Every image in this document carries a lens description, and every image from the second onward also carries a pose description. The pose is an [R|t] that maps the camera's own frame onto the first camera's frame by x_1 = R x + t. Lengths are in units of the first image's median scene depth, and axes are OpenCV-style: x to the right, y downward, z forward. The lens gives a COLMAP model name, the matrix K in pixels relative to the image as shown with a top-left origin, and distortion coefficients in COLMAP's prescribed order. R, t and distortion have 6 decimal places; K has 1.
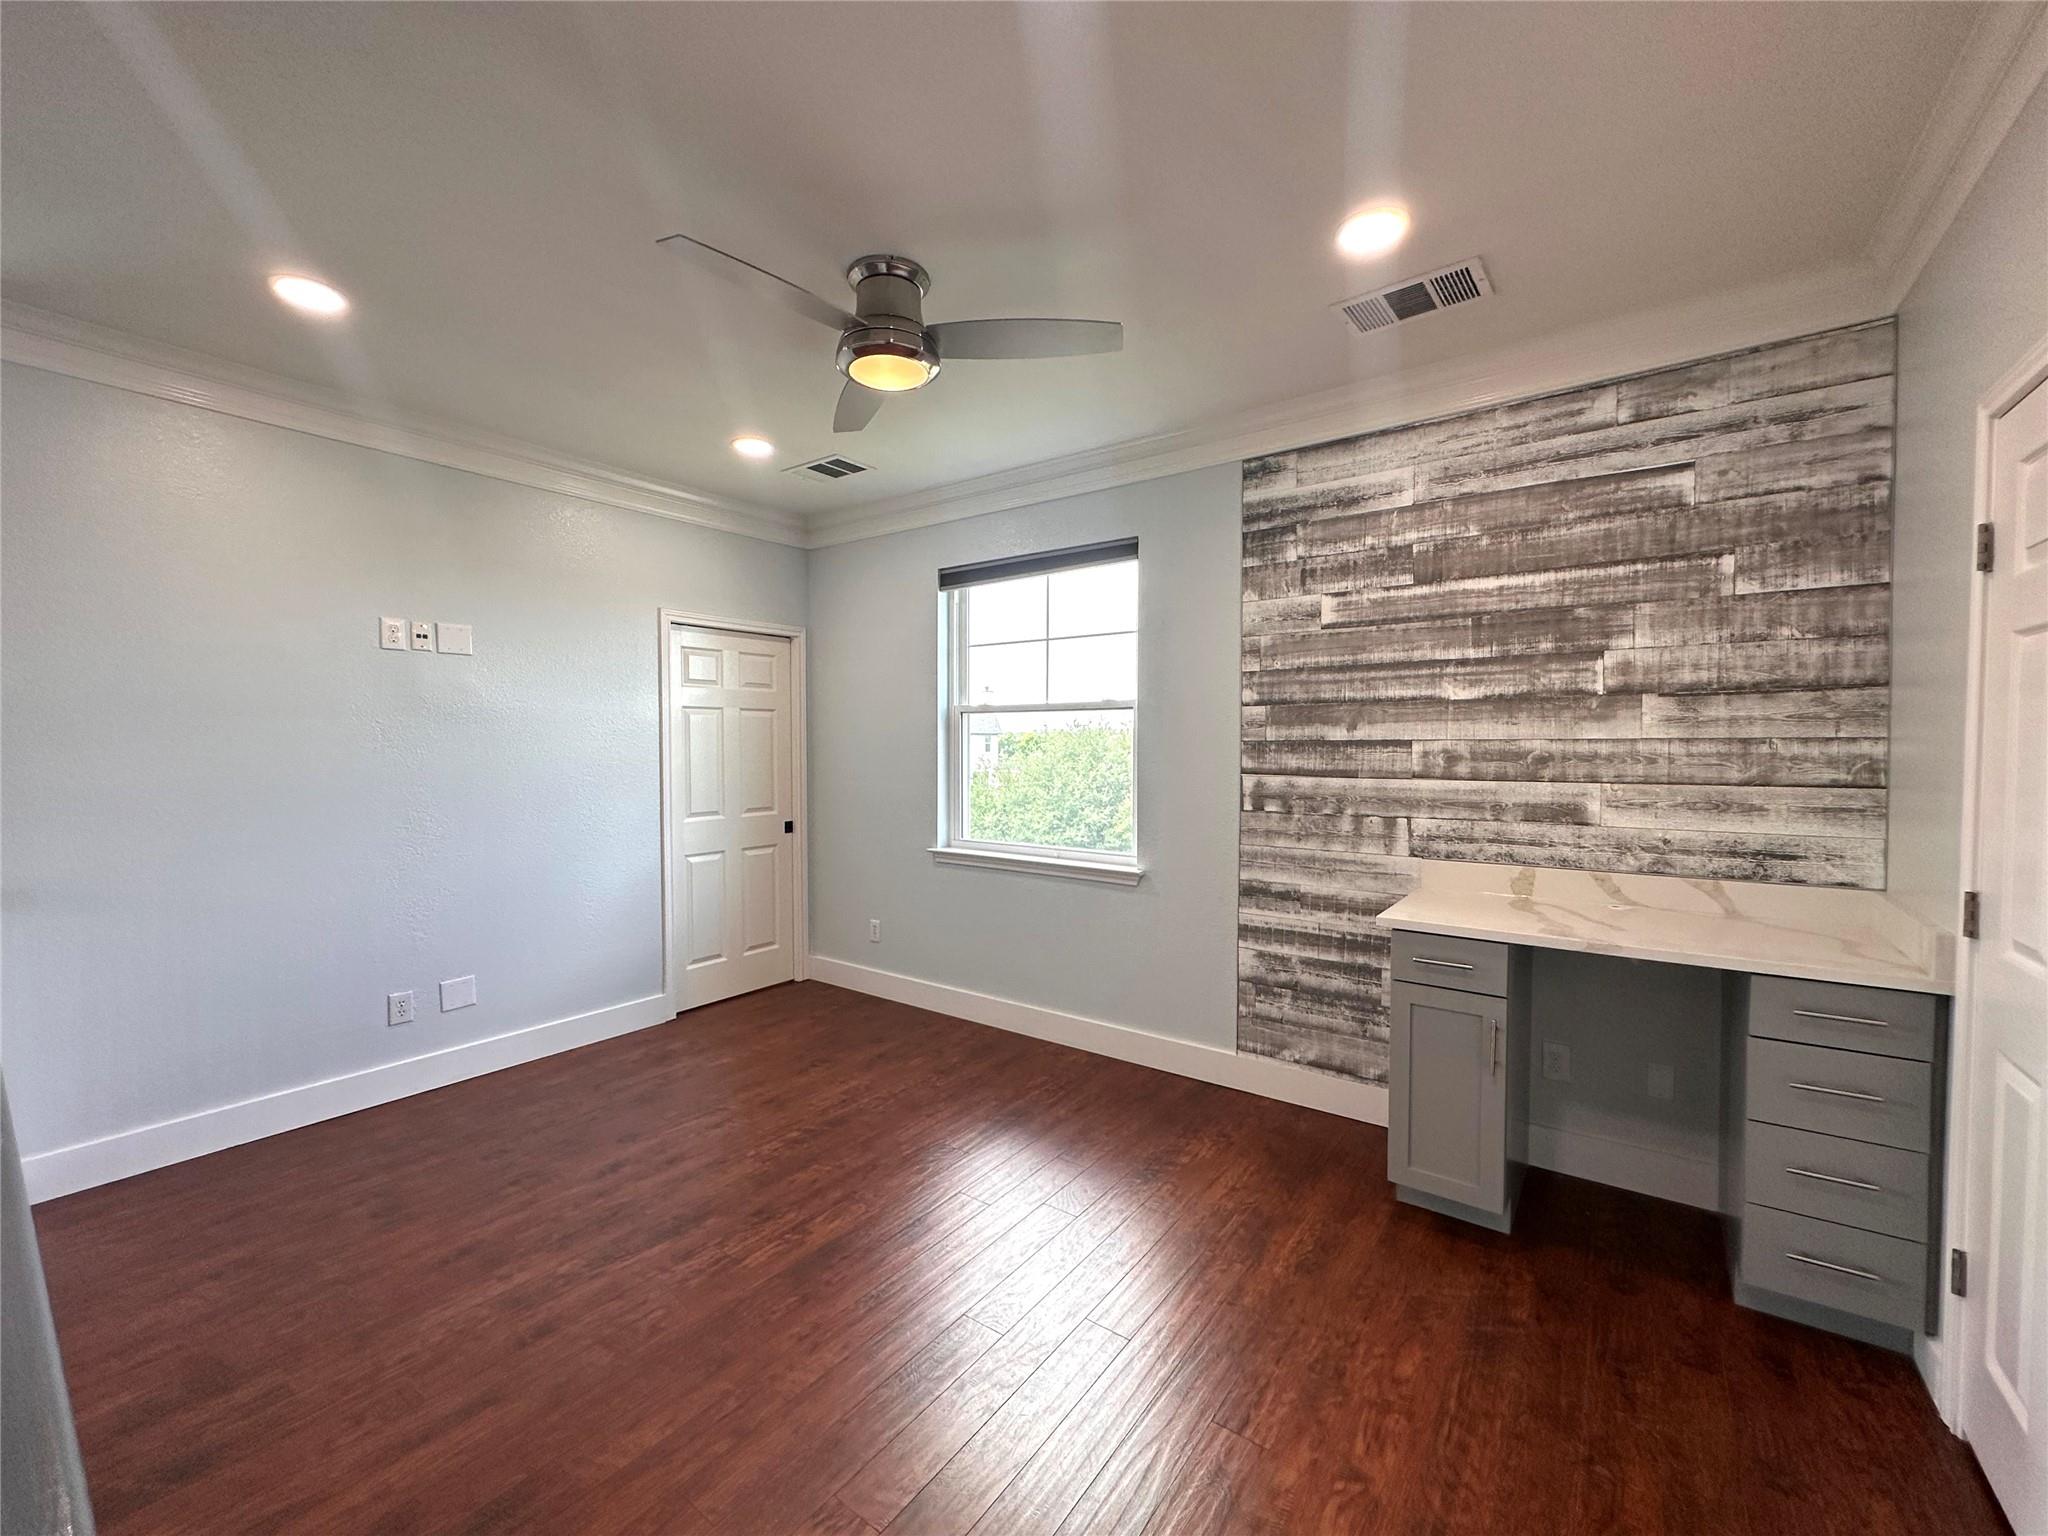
lens RADIAL K [[820.3, 0, 1027.5], [0, 820.3, 766.0], [0, 0, 1]] dist [-0.003796, 0.000858]
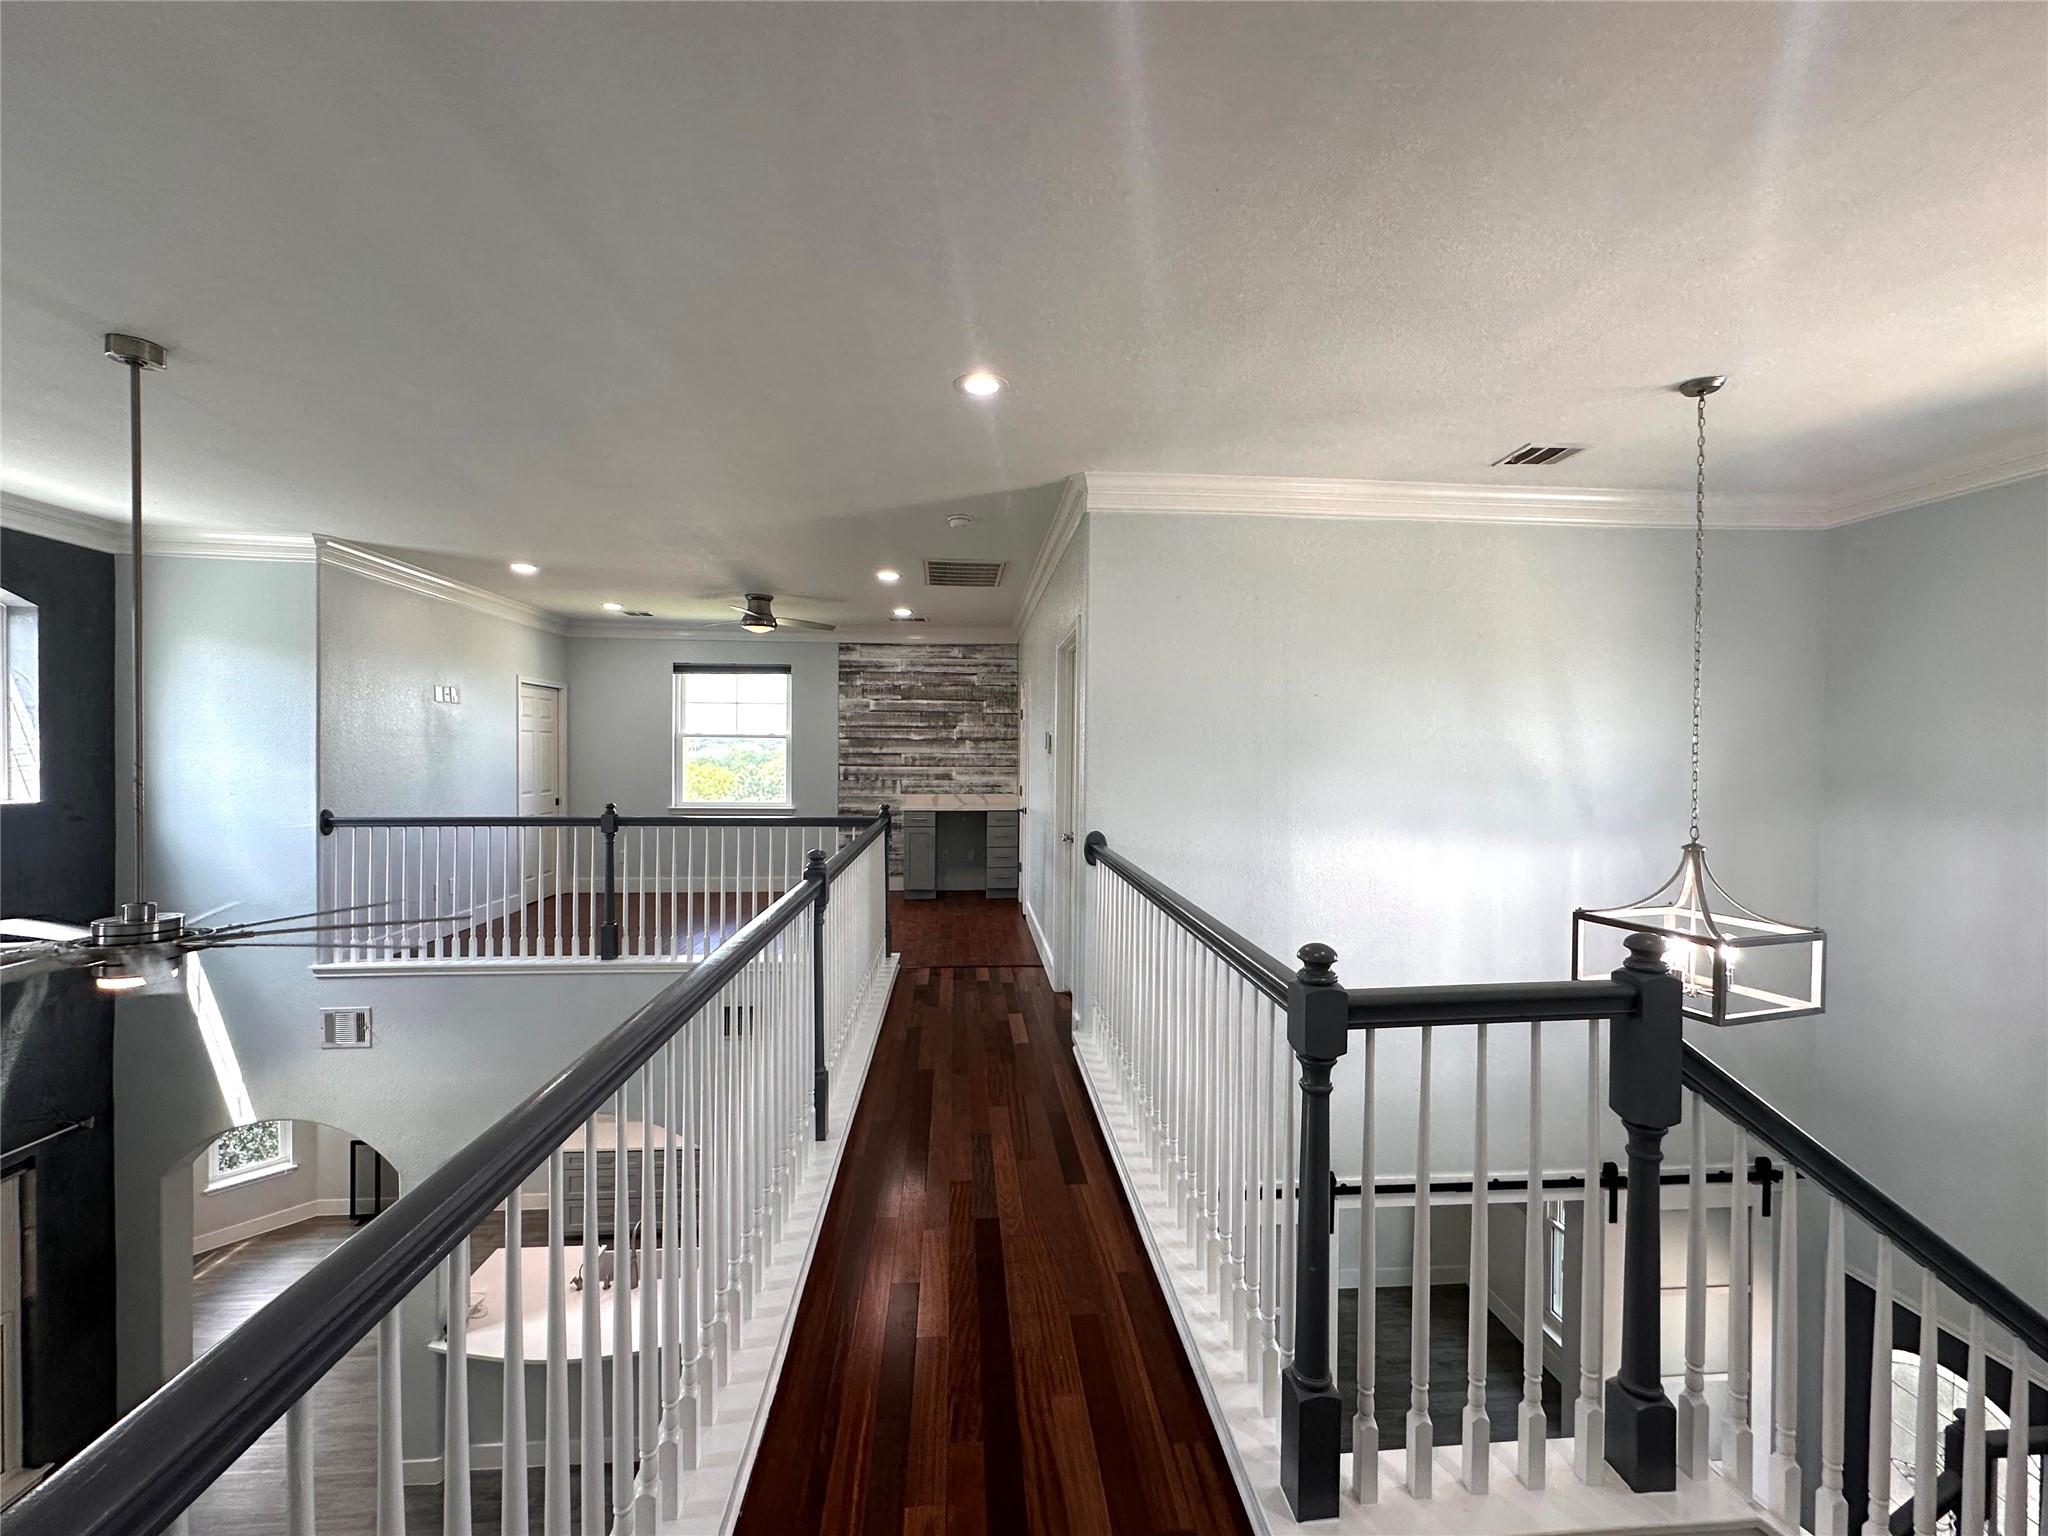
lens RADIAL K [[820.3, 0, 1027.4], [0, 820.3, 766.9], [0, 0, 1]] dist [-0.003796, 0.000858]
pose [[0.760403, -0.001959, 0.649448, -1.064592], [0.011736, 0.999874, -0.010725, 0.052872], [-0.649345, 0.015777, 0.760330, -1.476407]]
